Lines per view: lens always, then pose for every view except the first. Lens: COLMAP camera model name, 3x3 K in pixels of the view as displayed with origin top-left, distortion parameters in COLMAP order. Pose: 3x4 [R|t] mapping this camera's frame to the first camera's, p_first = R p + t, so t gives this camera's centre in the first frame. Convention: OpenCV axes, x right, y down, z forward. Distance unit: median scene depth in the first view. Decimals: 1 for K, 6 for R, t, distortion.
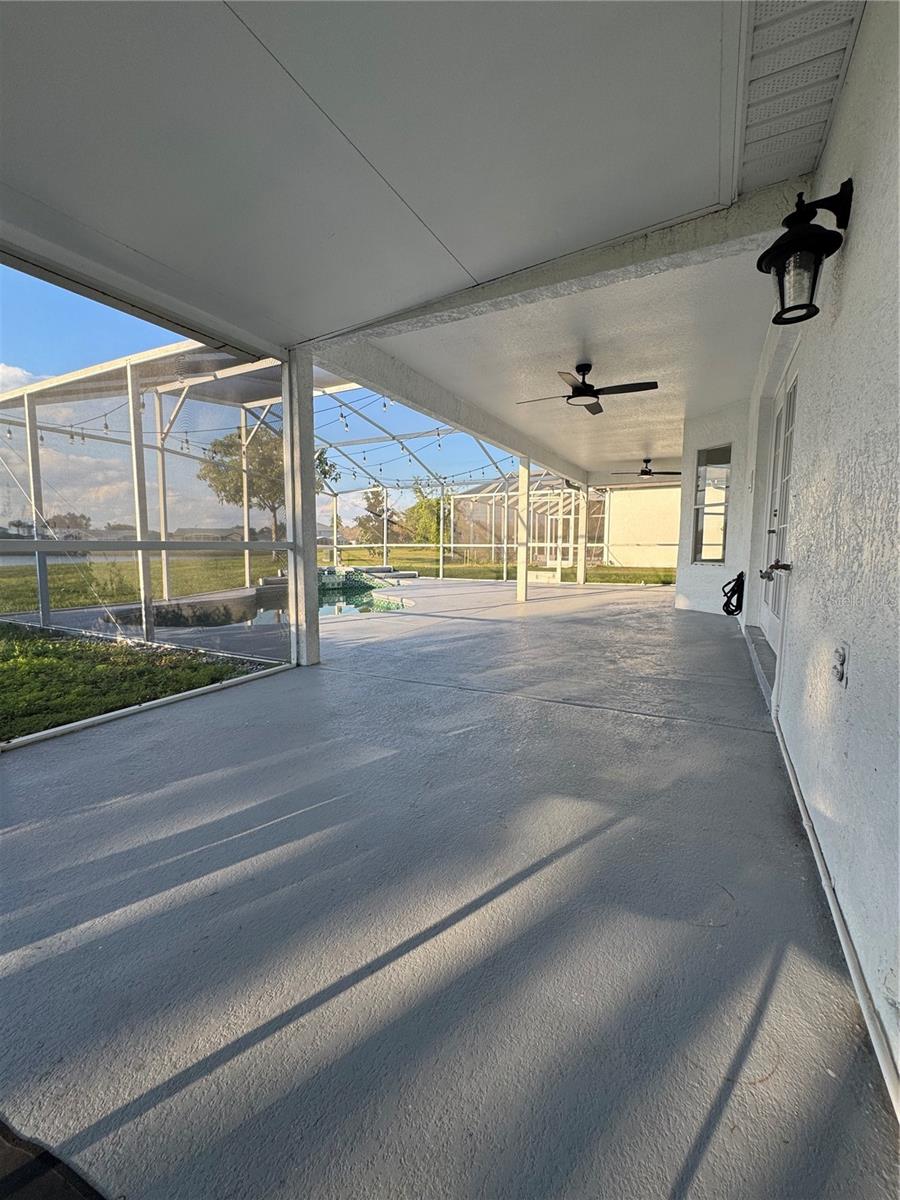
lens RADIAL K [[485.2, 0, 446.2], [0, 485.2, 593.8], [0, 0, 1]] dist [-0.003764, 0.000853]
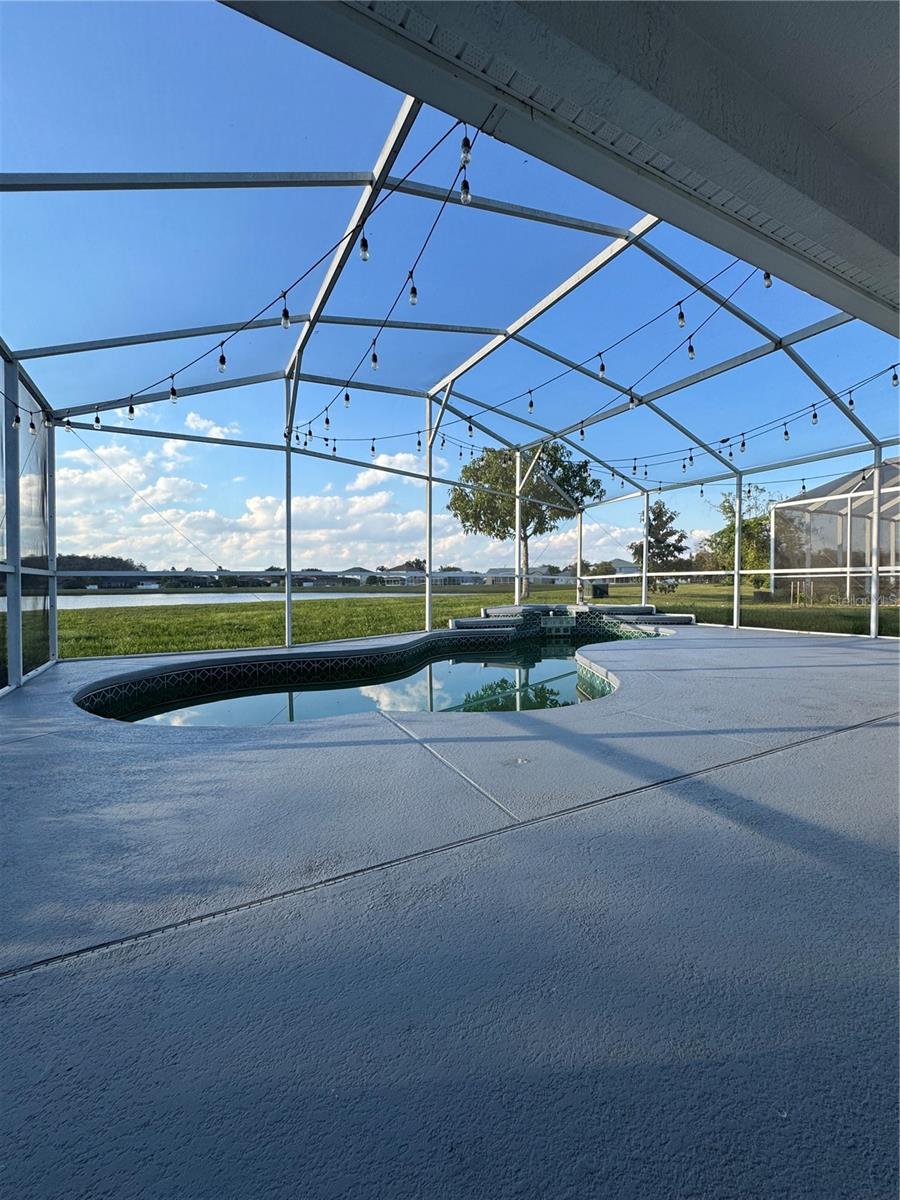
lens RADIAL K [[485.2, 0, 459.6], [0, 485.2, 597.3], [0, 0, 1]] dist [-0.003764, 0.000853]
pose [[0.833844, 0.003914, -0.551986, 0.059025], [-0.042517, 0.997460, -0.057156, -0.032145], [0.550360, 0.071128, 0.831892, 0.510839]]
